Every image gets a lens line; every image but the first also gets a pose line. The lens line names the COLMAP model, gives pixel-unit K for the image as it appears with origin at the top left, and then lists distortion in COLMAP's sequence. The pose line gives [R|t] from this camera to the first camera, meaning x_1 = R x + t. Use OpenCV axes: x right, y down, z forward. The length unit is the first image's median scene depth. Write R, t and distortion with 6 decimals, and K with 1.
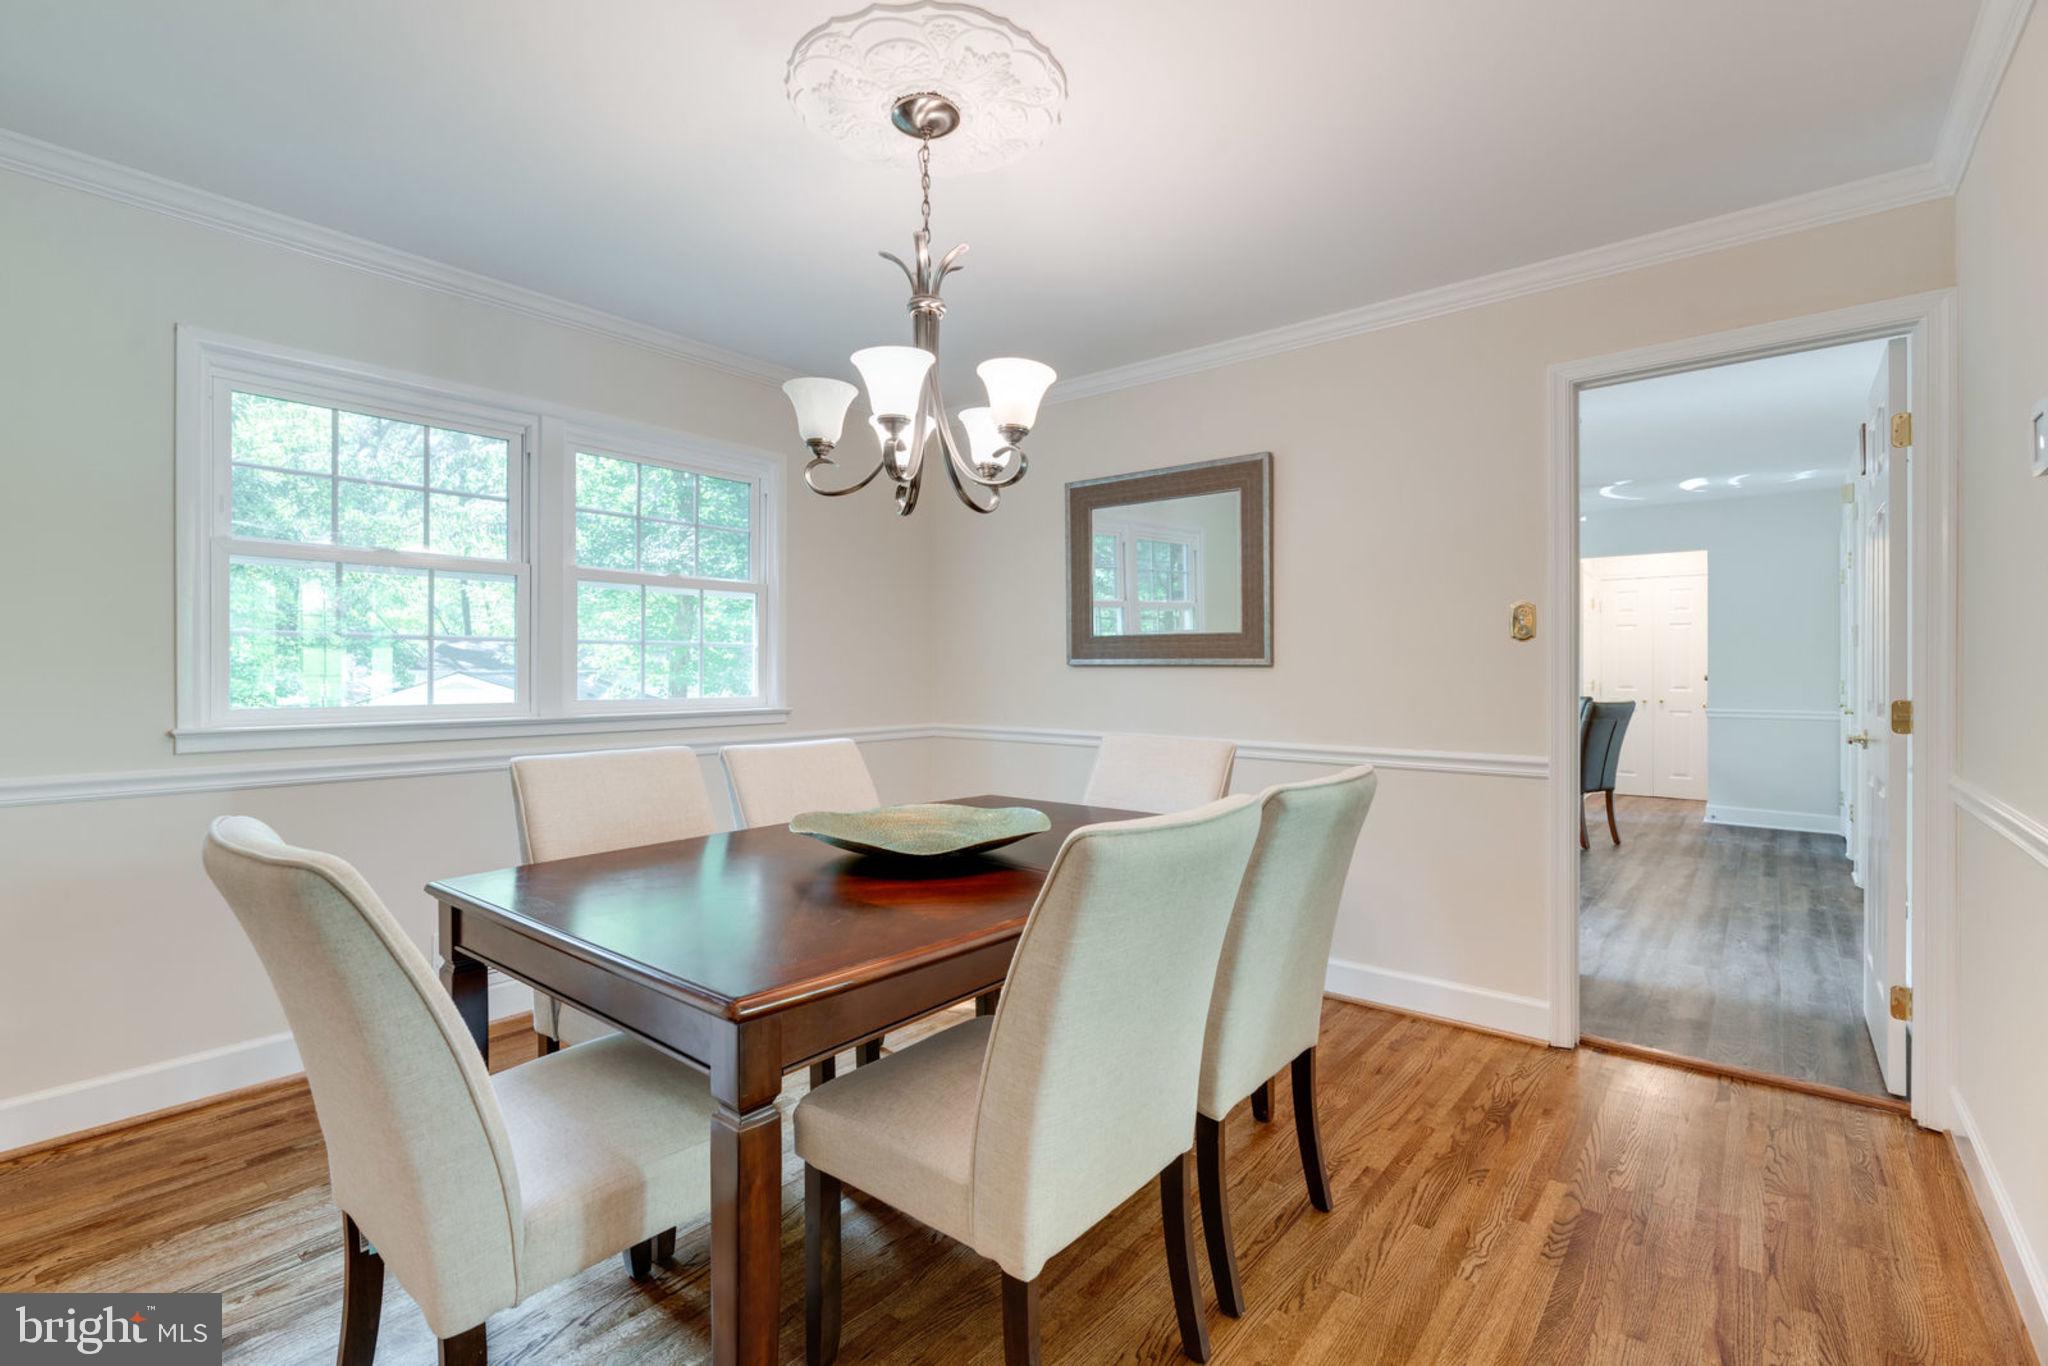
lens RADIAL K [[916.9, 0, 1007.3], [0, 916.9, 685.7], [0, 0, 1]] dist [0.001074, 0.003410]
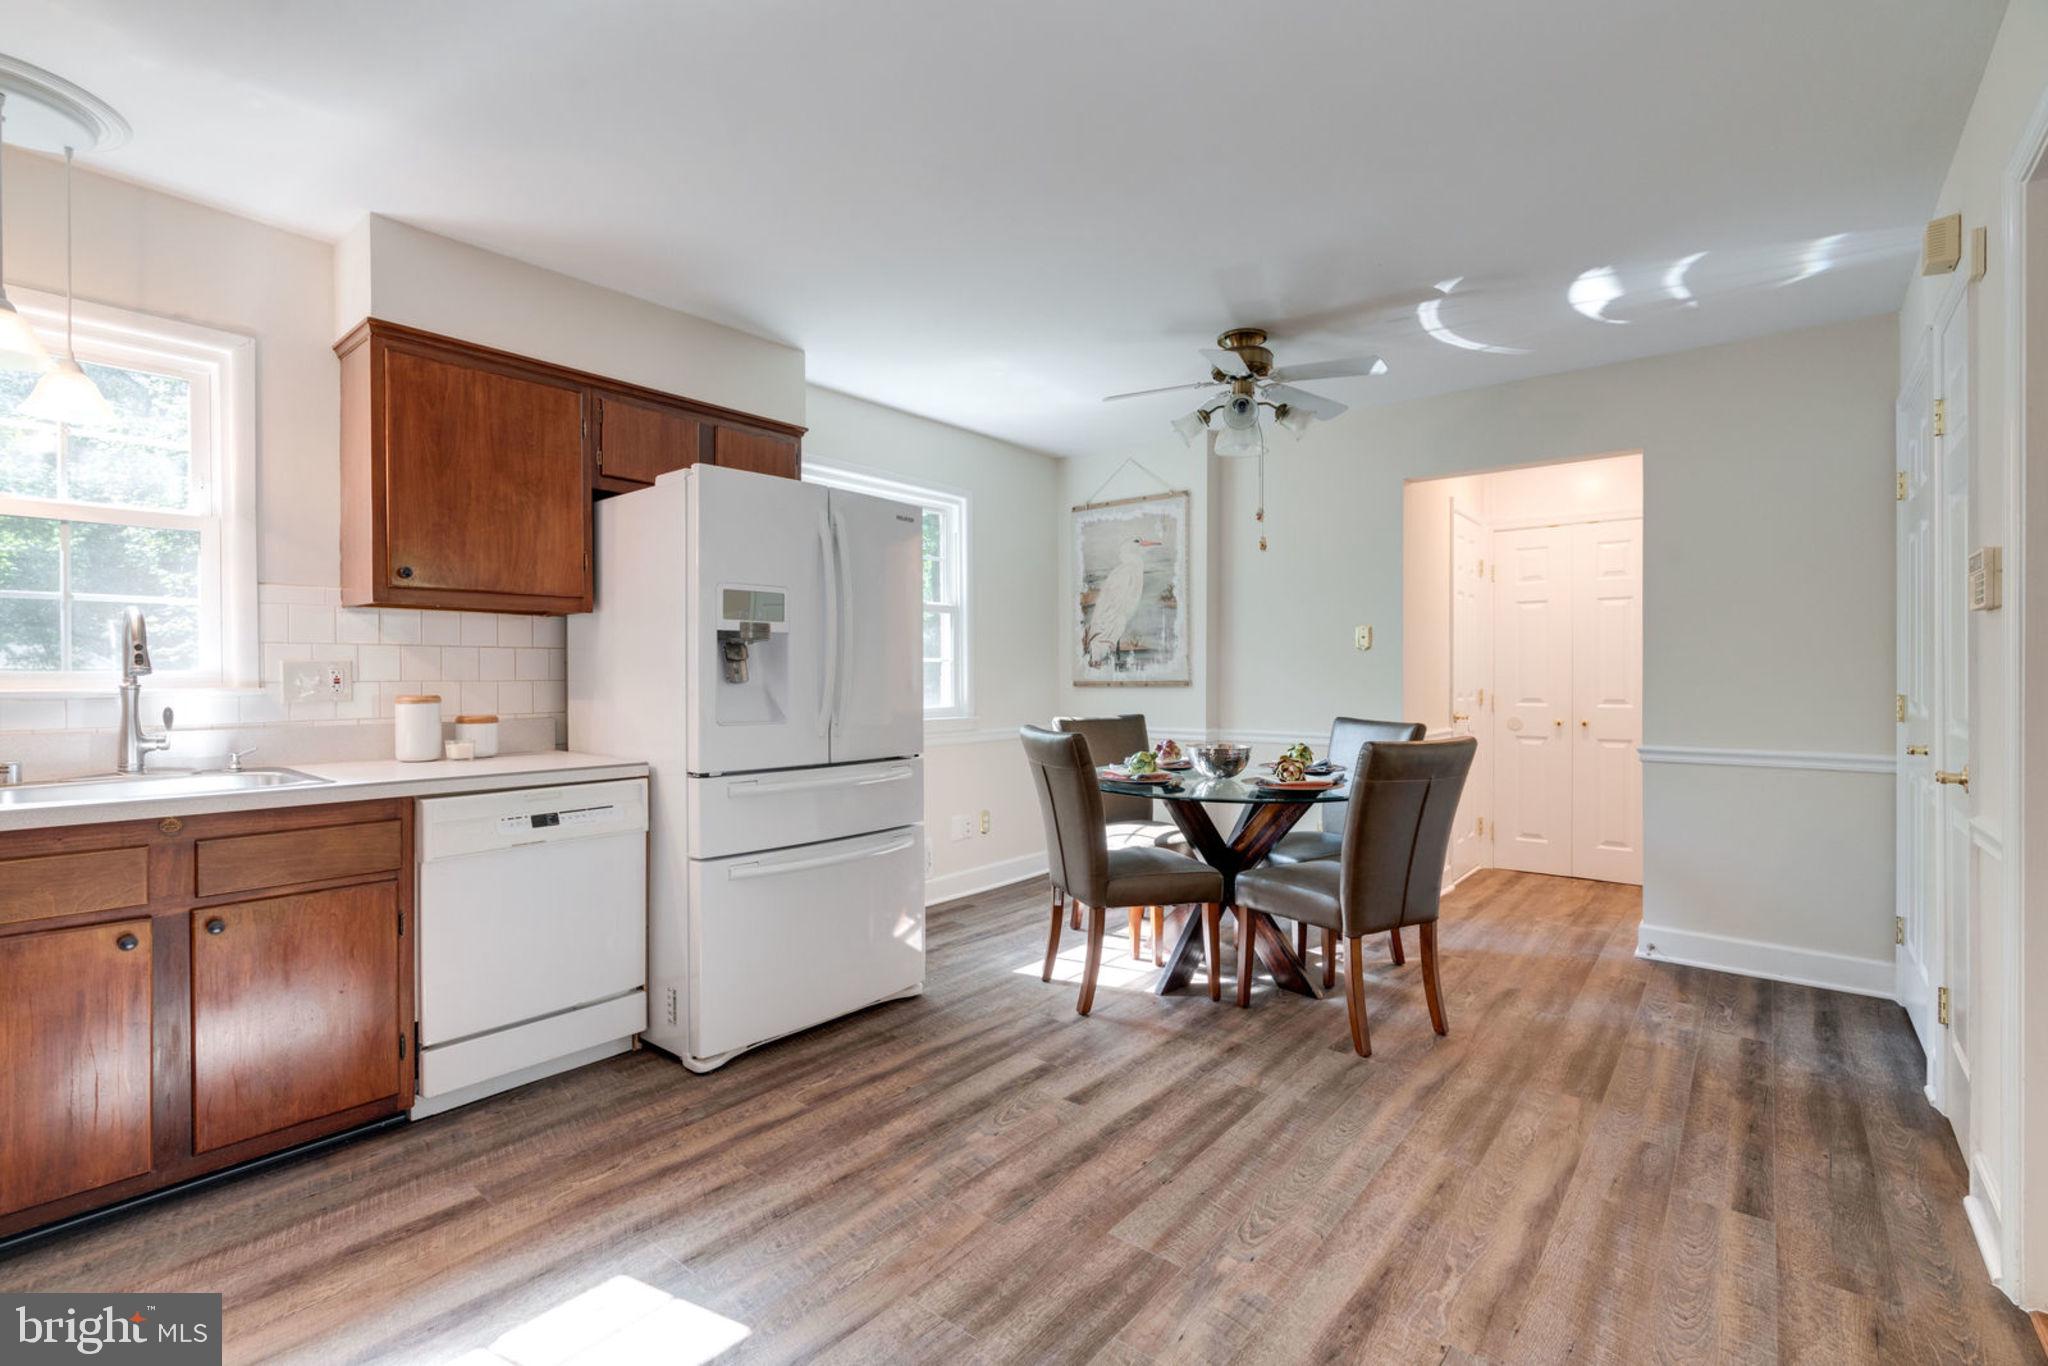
lens RADIAL K [[916.9, 0, 1003.4], [0, 916.9, 677.9], [0, 0, 1]] dist [0.001074, 0.003410]
pose [[0.999998, -0.000512, -0.001989, 0.411532], [0.000499, 0.999979, -0.006489, -0.011998], [0.001992, 0.006488, 0.999977, 0.486365]]
